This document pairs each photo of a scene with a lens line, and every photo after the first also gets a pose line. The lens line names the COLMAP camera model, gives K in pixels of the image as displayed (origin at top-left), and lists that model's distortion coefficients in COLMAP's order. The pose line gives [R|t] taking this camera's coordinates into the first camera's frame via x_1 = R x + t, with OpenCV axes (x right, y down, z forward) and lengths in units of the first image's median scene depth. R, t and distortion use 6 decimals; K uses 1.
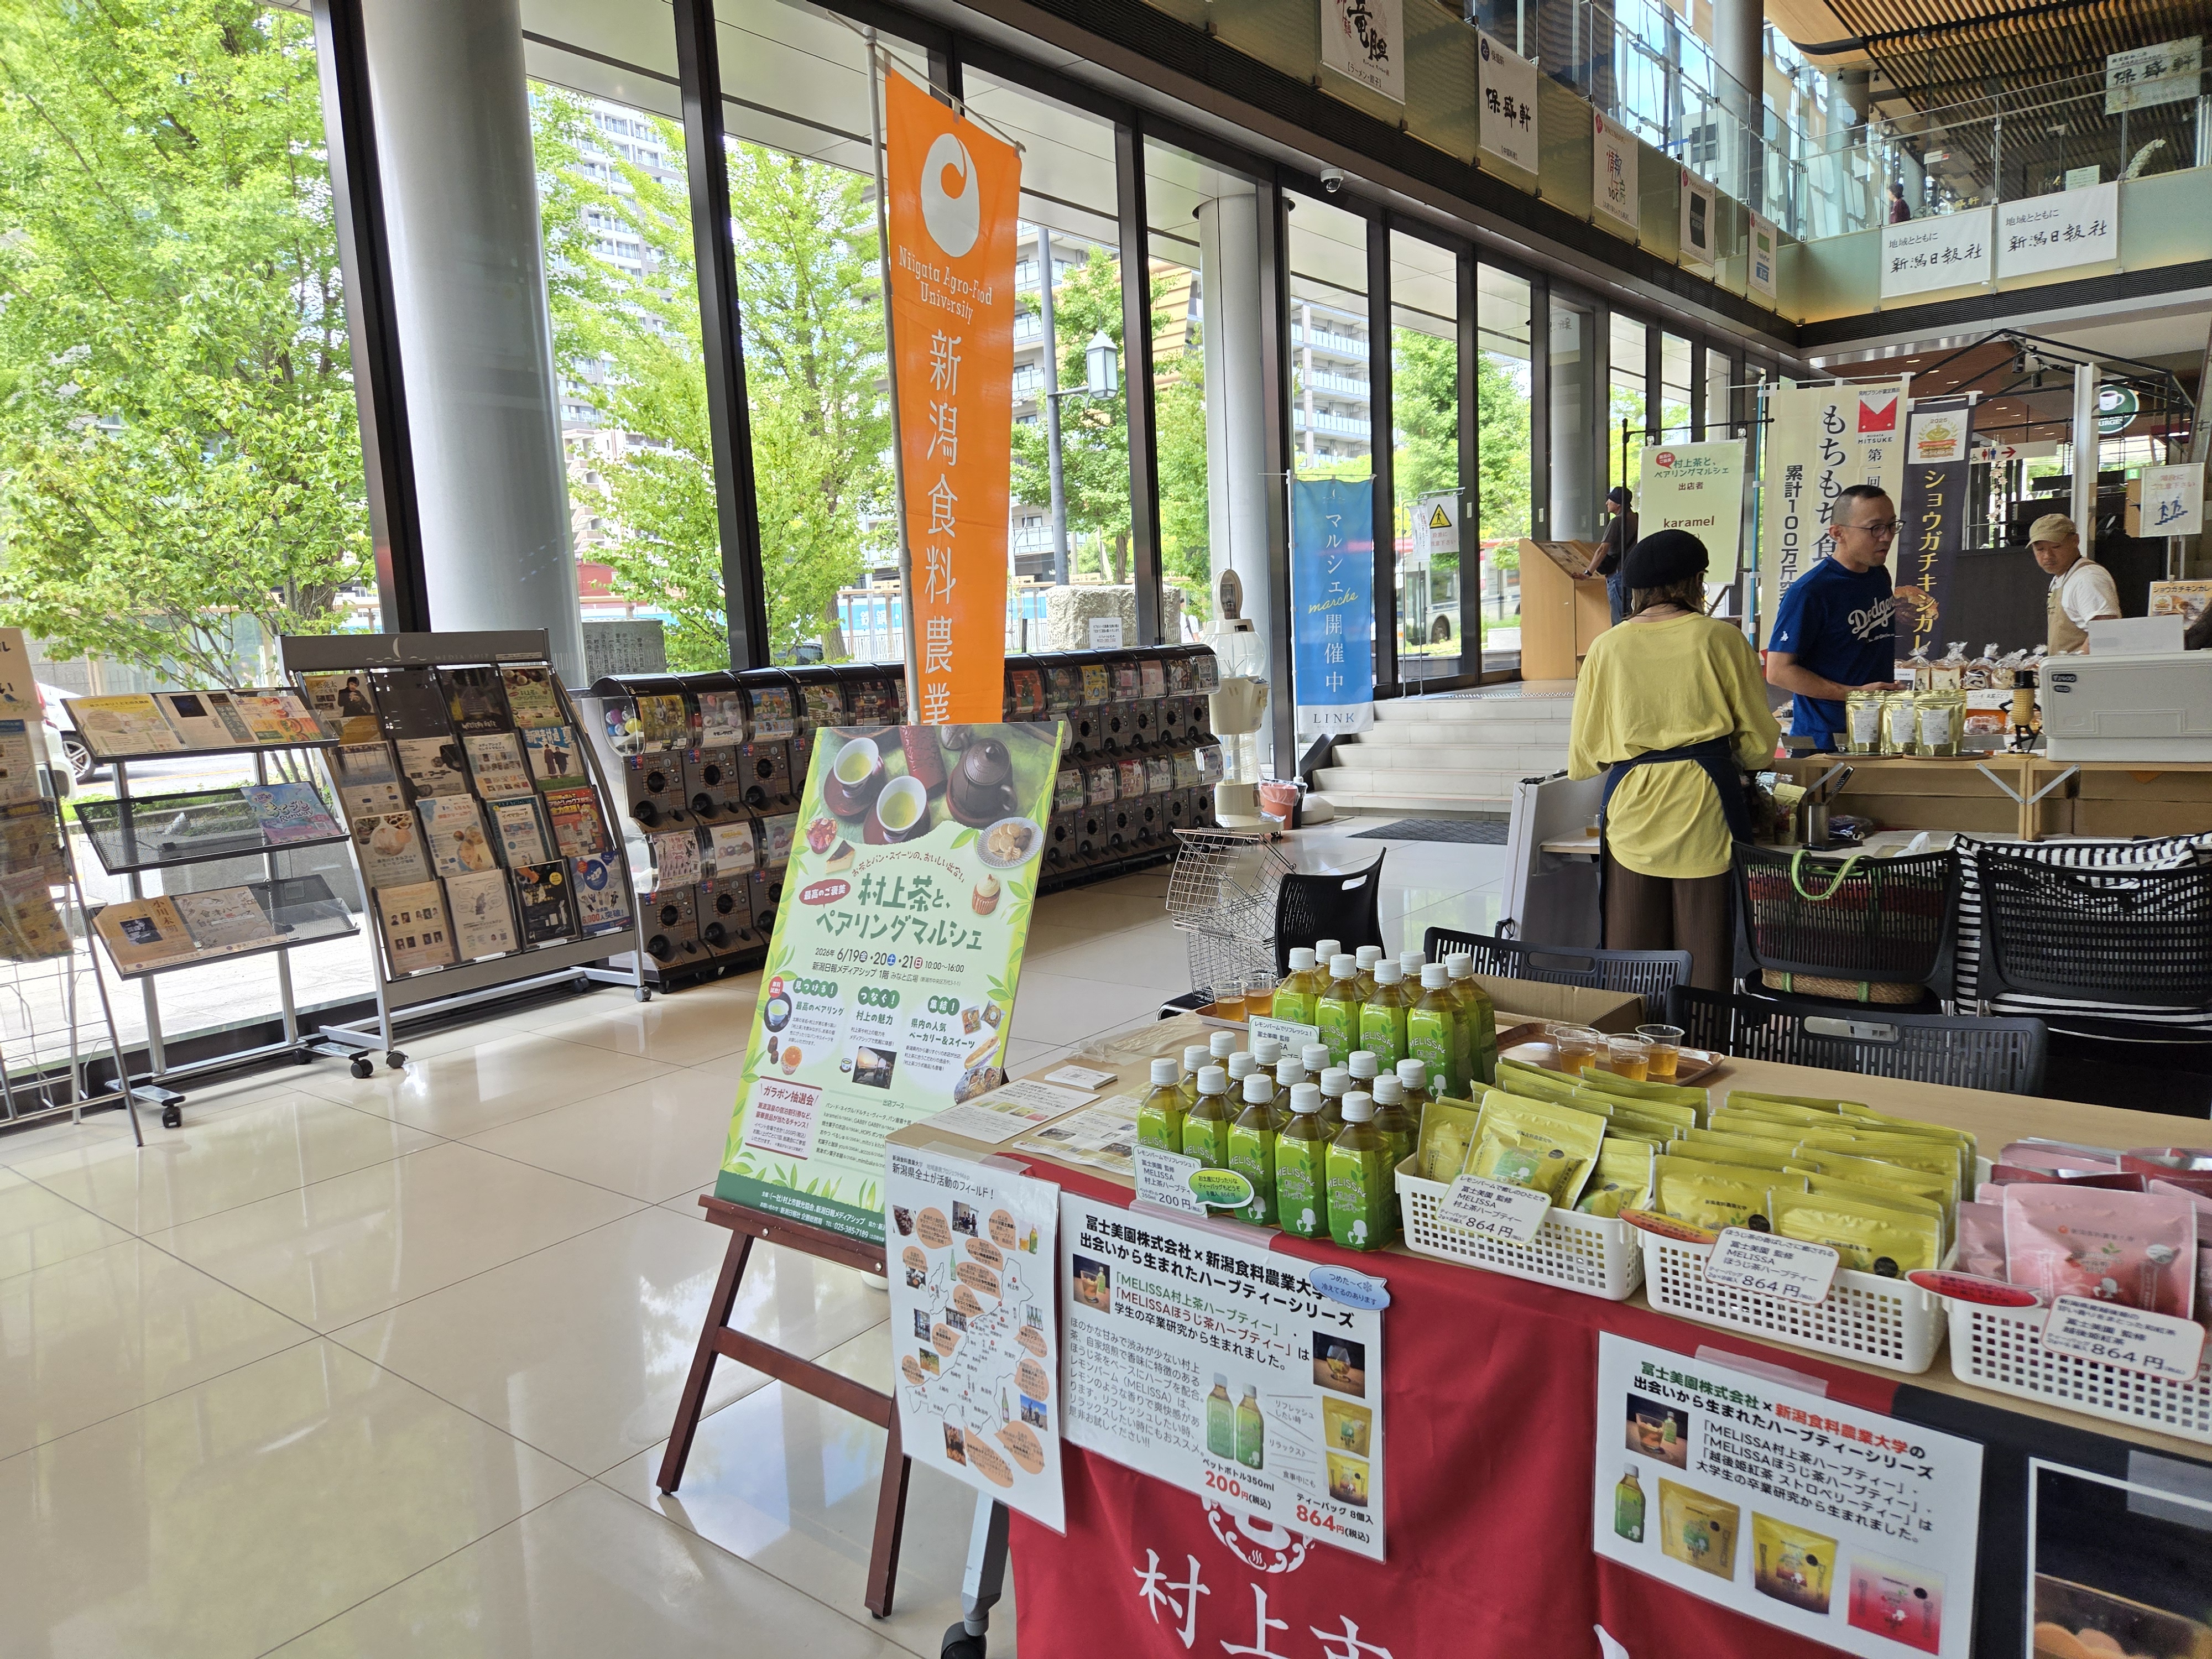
lens RADIAL K [[1491.5, 0, 1066.3], [0, 1491.5, 820.8], [0, 0, 1]] dist [0.096565, -0.097619]
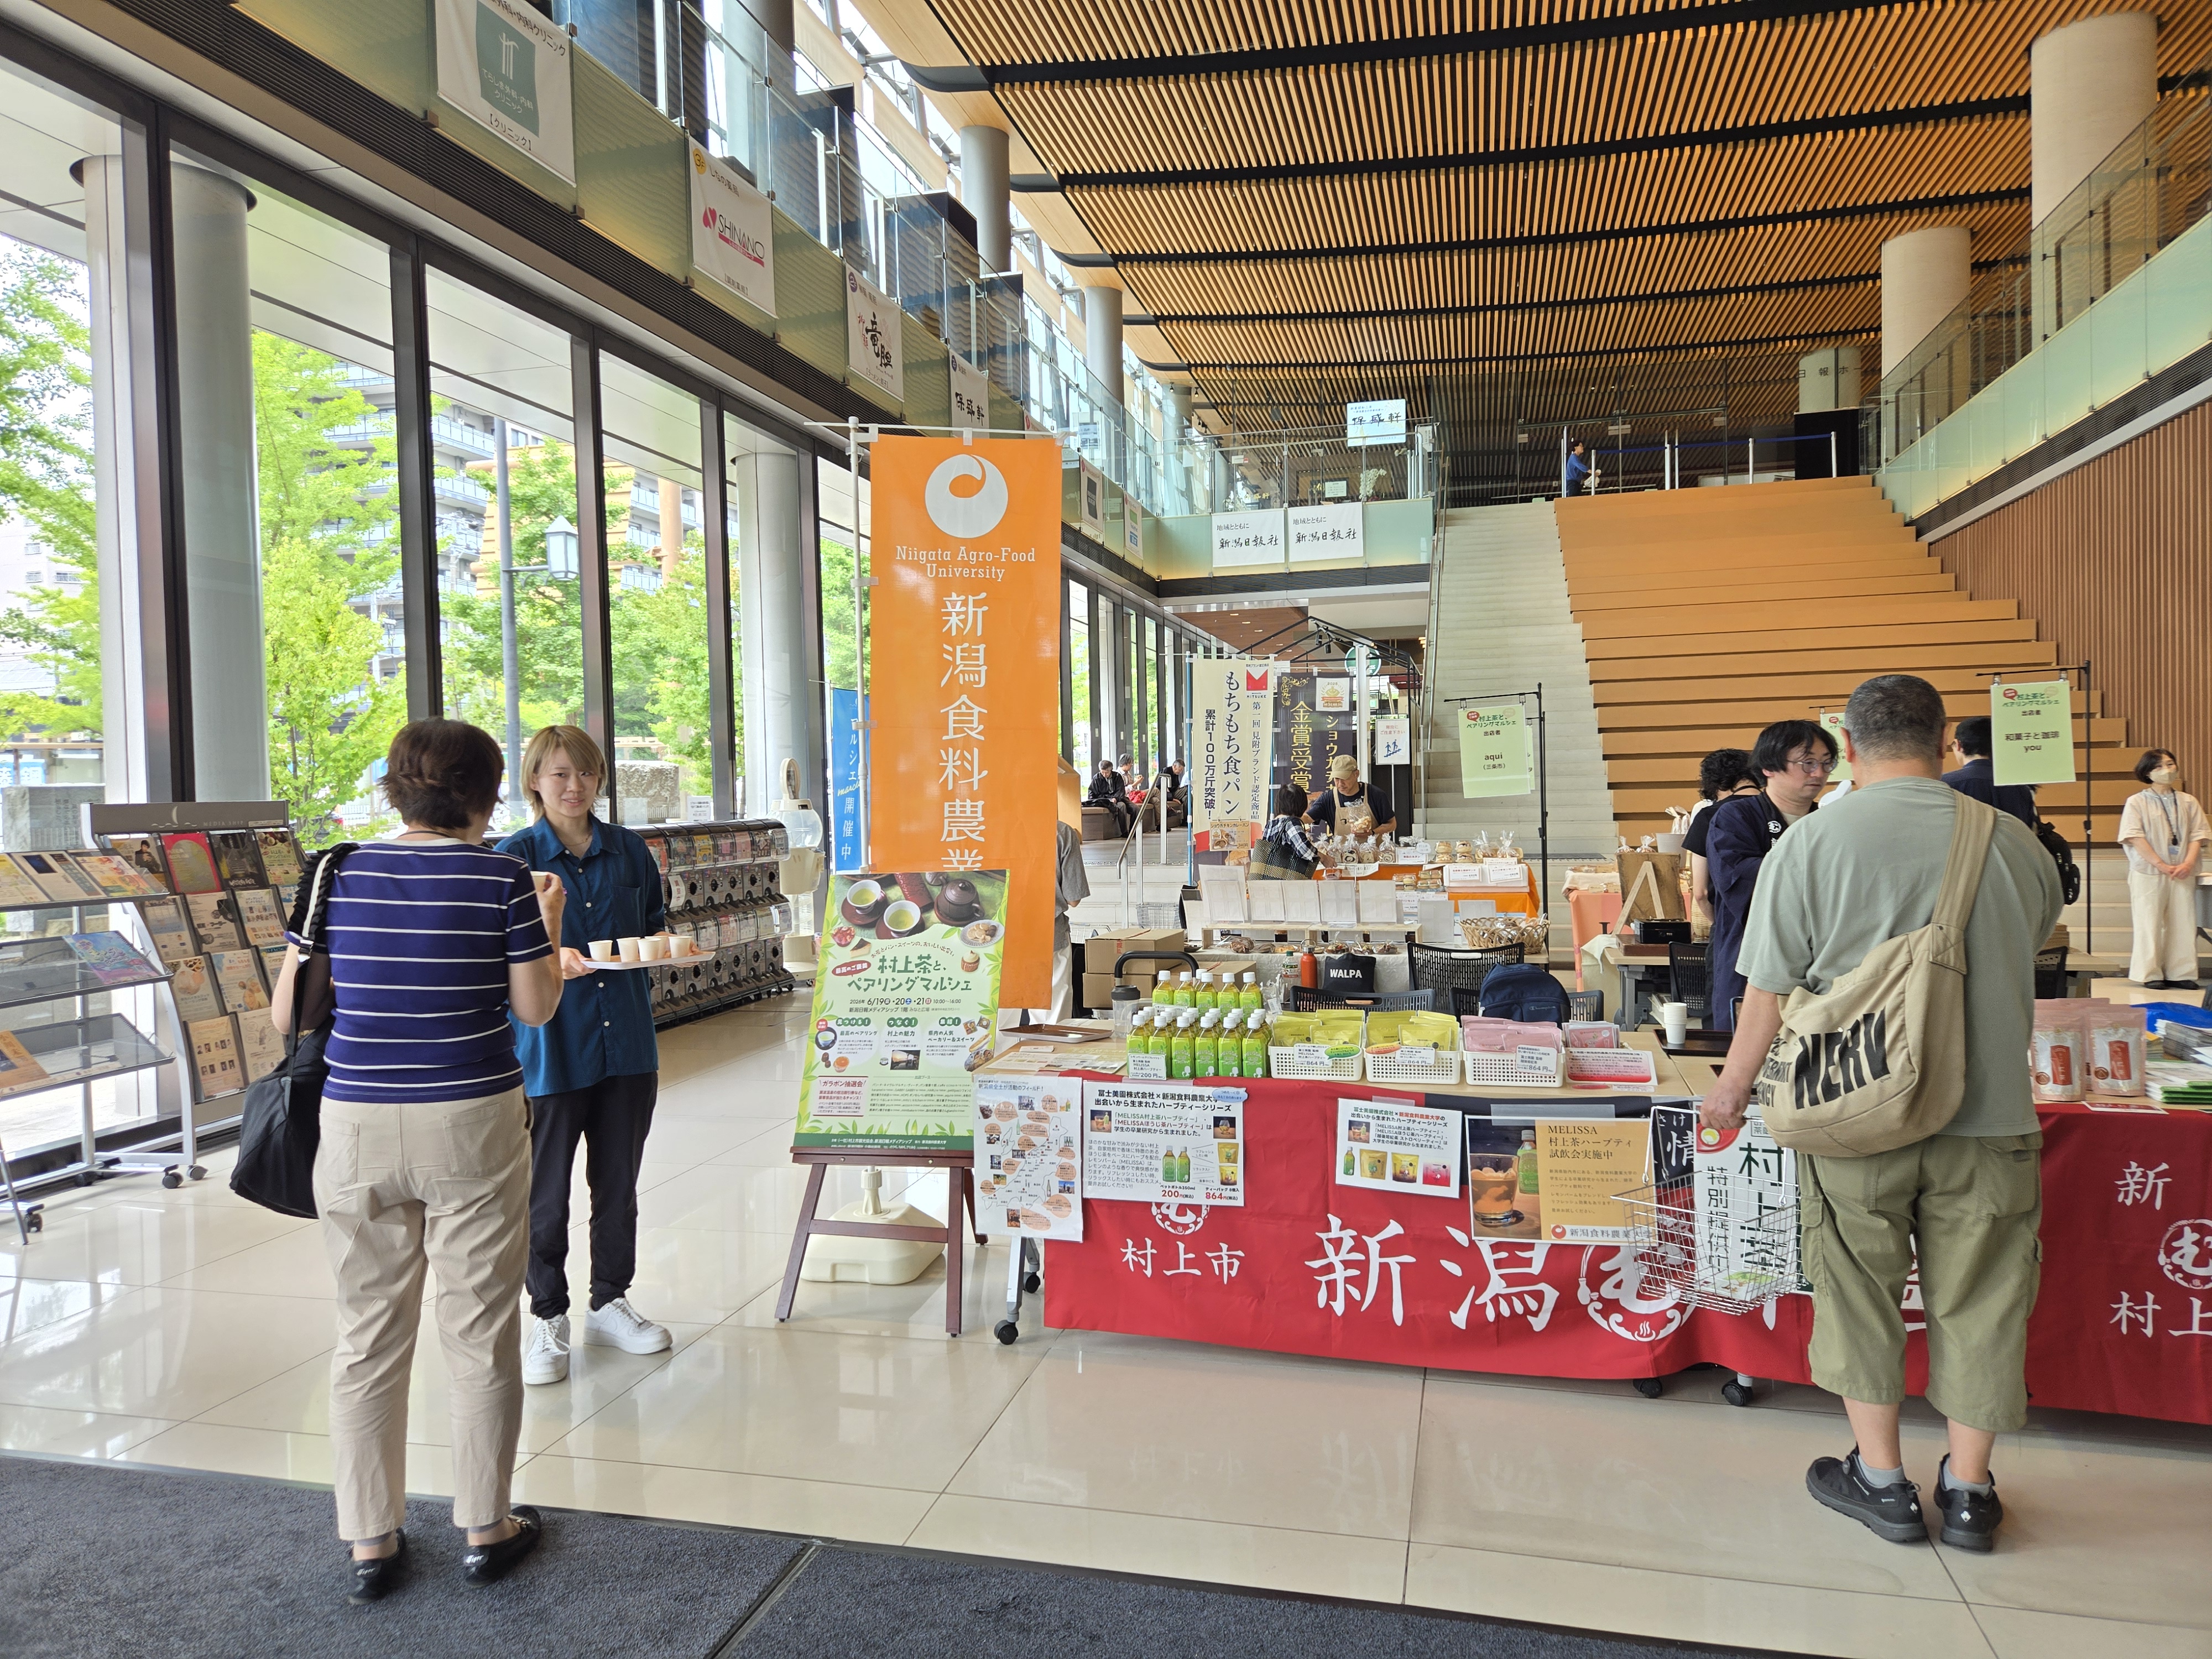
lens RADIAL K [[1476.7, 0, 1106.0], [0, 1476.7, 829.5], [0, 0, 1]] dist [0.063336, -0.098852]
pose [[0.908763, 0.016761, 0.416976, -0.283019], [0.028458, 0.994378, -0.101994, 0.032984], [-0.416341, 0.104555, 0.903177, -0.321837]]
